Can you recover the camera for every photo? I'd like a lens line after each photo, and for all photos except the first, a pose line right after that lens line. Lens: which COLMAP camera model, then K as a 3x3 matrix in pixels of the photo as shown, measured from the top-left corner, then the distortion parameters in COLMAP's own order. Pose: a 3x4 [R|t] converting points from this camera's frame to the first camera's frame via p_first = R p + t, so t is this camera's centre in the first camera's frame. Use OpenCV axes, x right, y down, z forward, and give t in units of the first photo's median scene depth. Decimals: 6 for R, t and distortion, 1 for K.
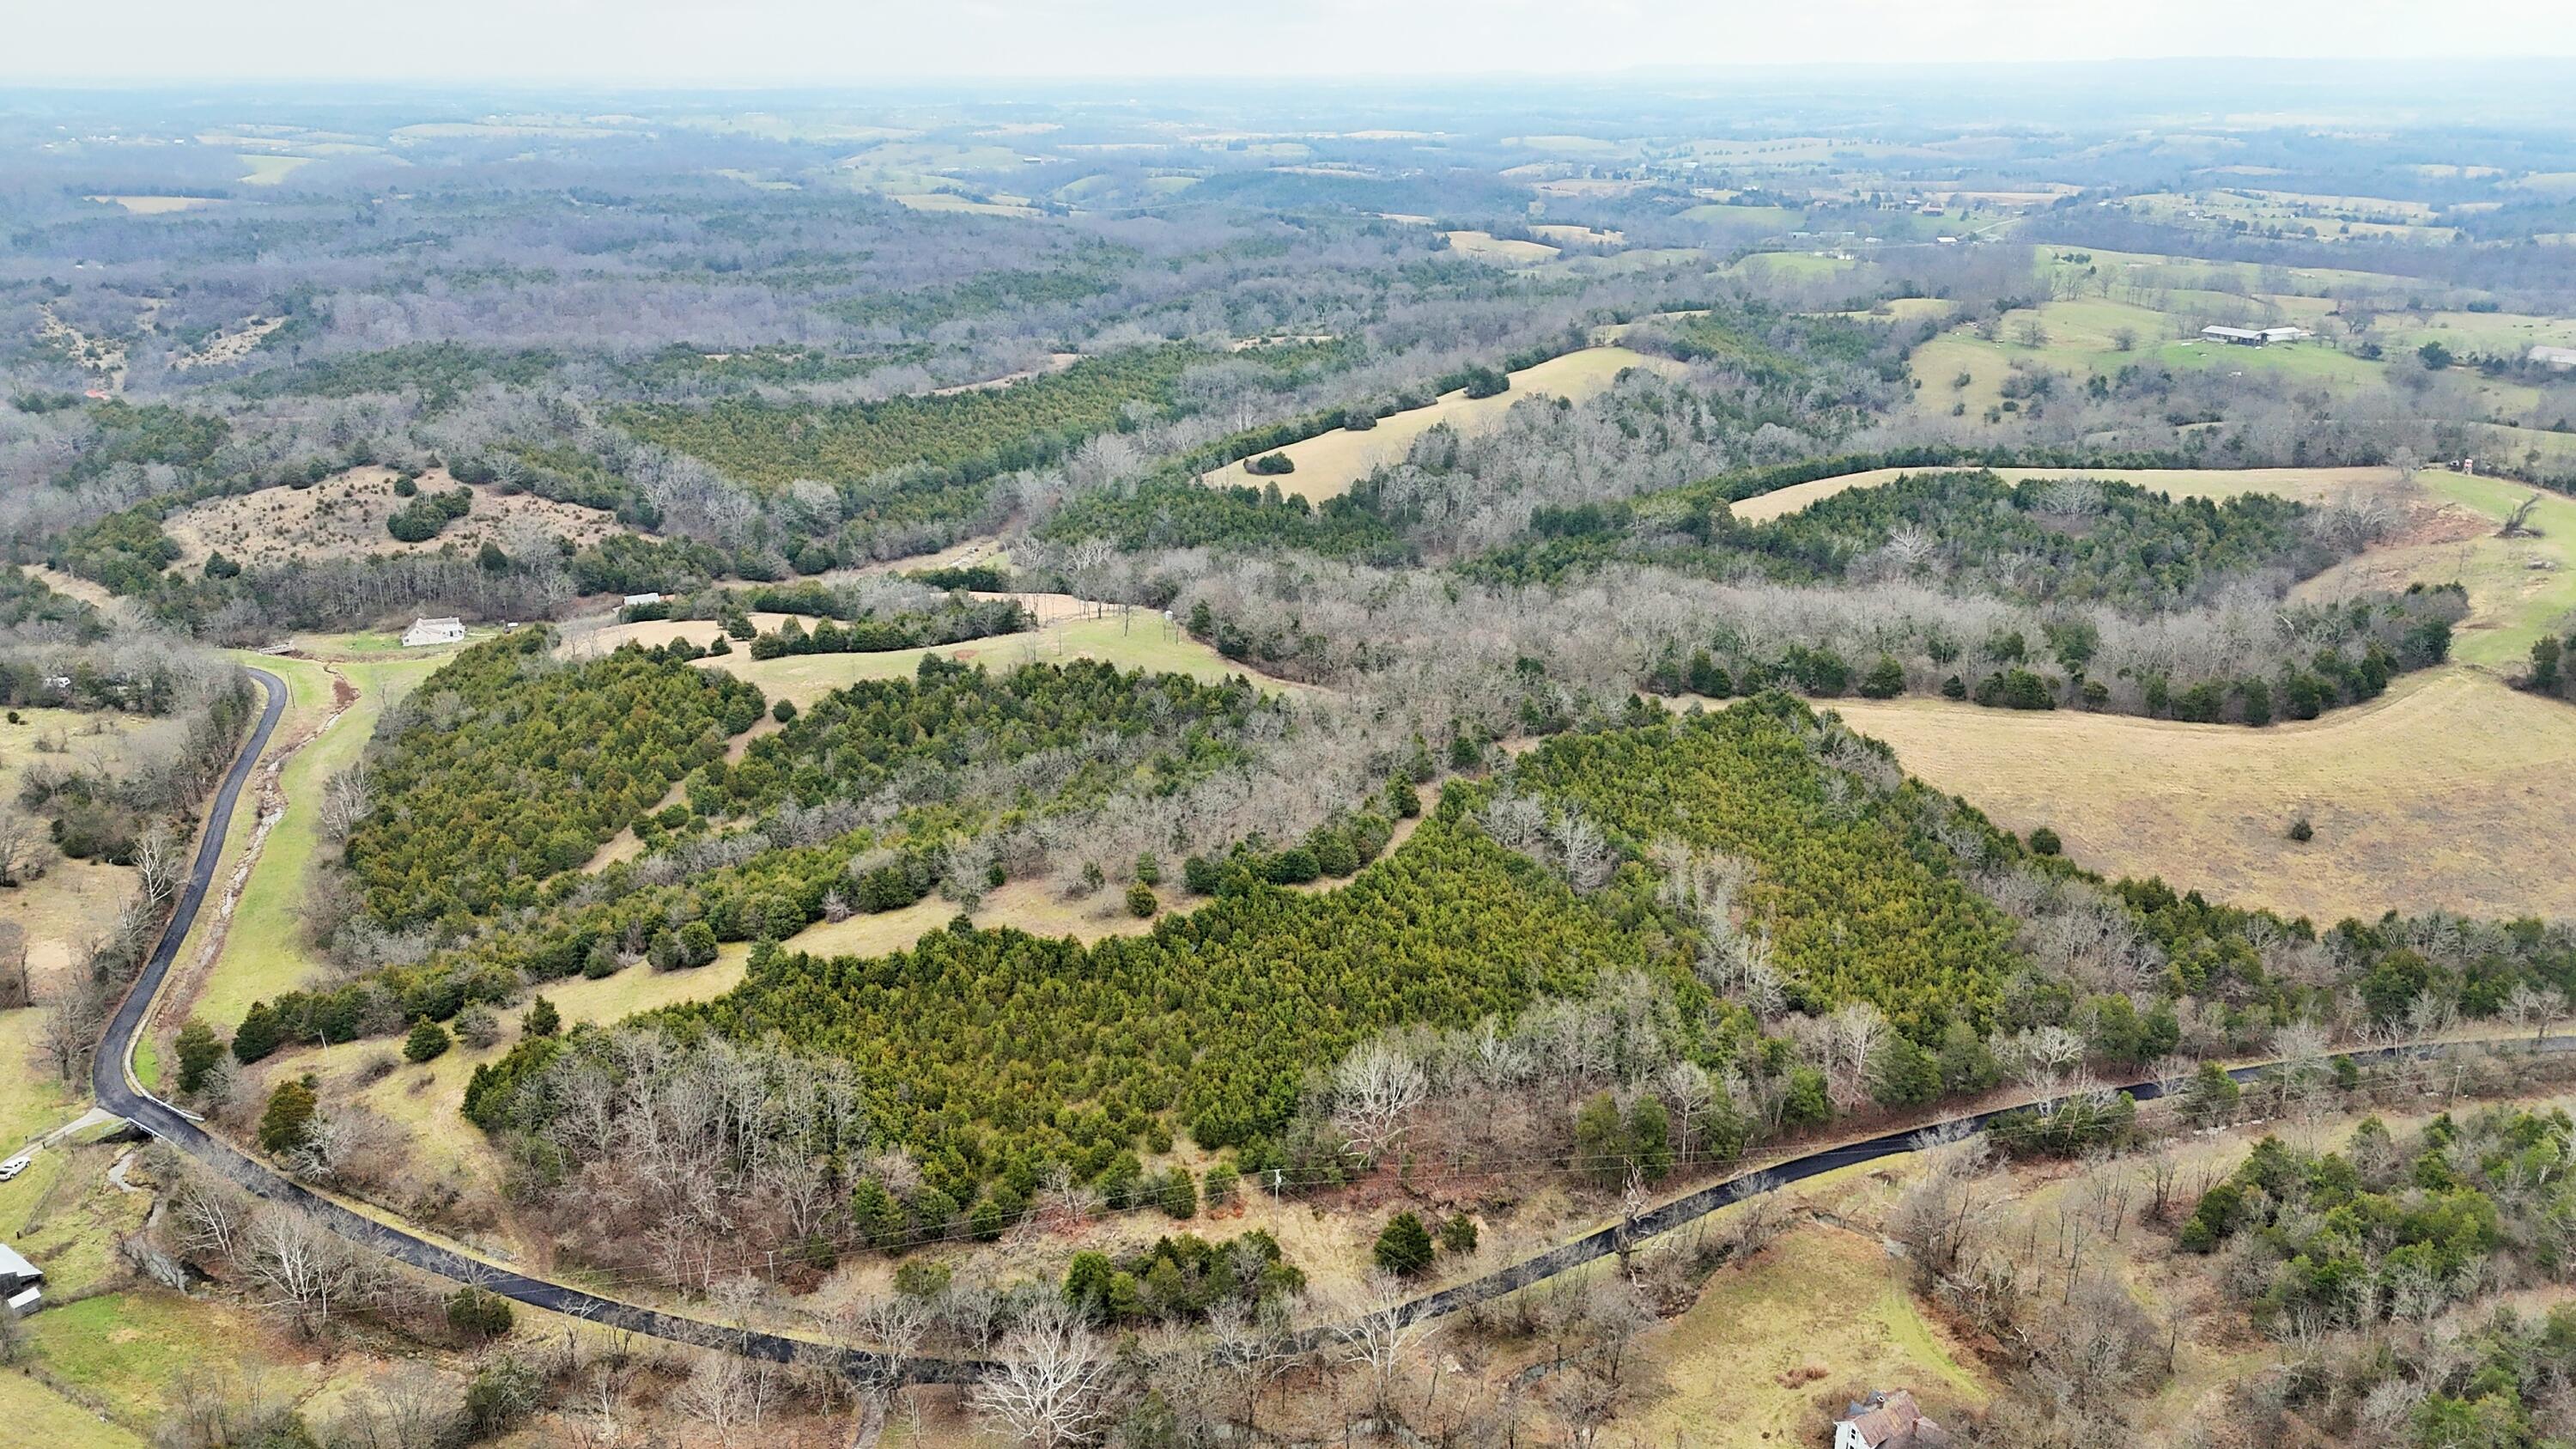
lens RADIAL K [[1710.1, 0, 1288.0], [0, 1710.1, 724.5], [0, 0, 1]] dist [-0.002003, -0.003046]
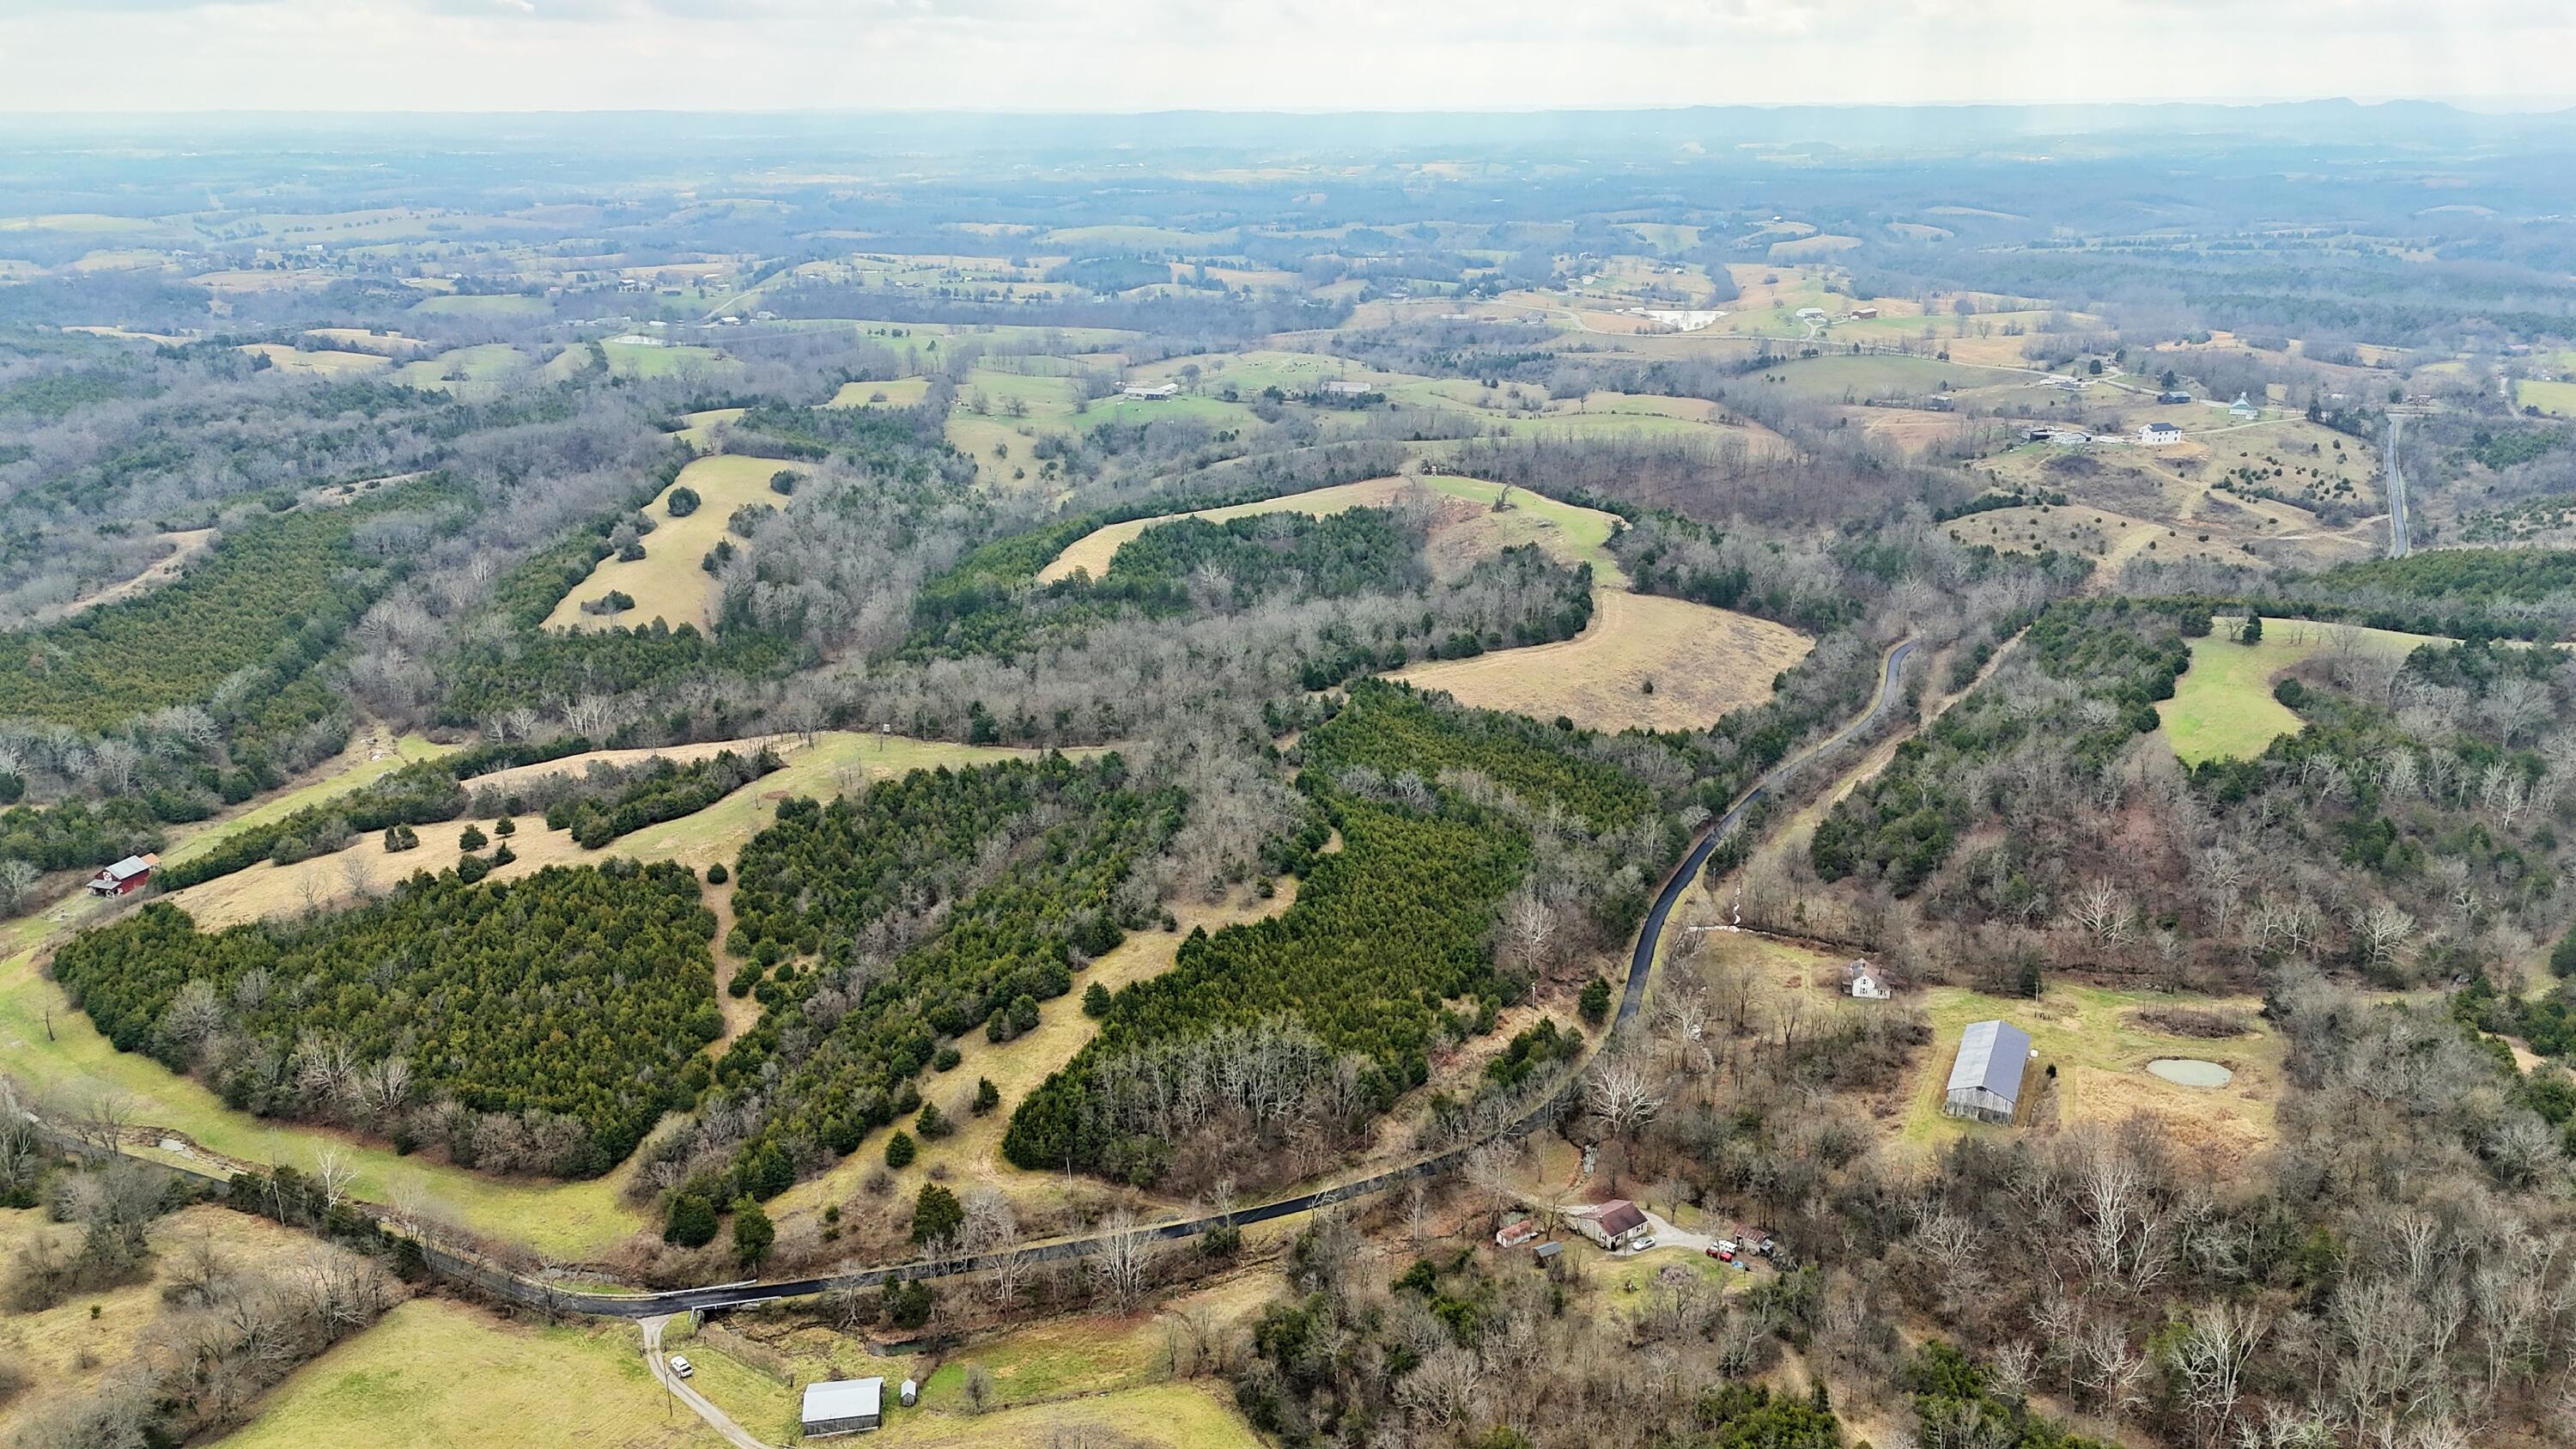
lens RADIAL K [[1710.1, 0, 1288.0], [0, 1710.1, 724.5], [0, 0, 1]] dist [-0.002003, -0.003046]
pose [[0.729867, -0.213055, 0.649539, -0.461010], [0.236173, 0.970271, 0.052877, -0.045076], [-0.641495, 0.114810, 0.758487, -0.048338]]
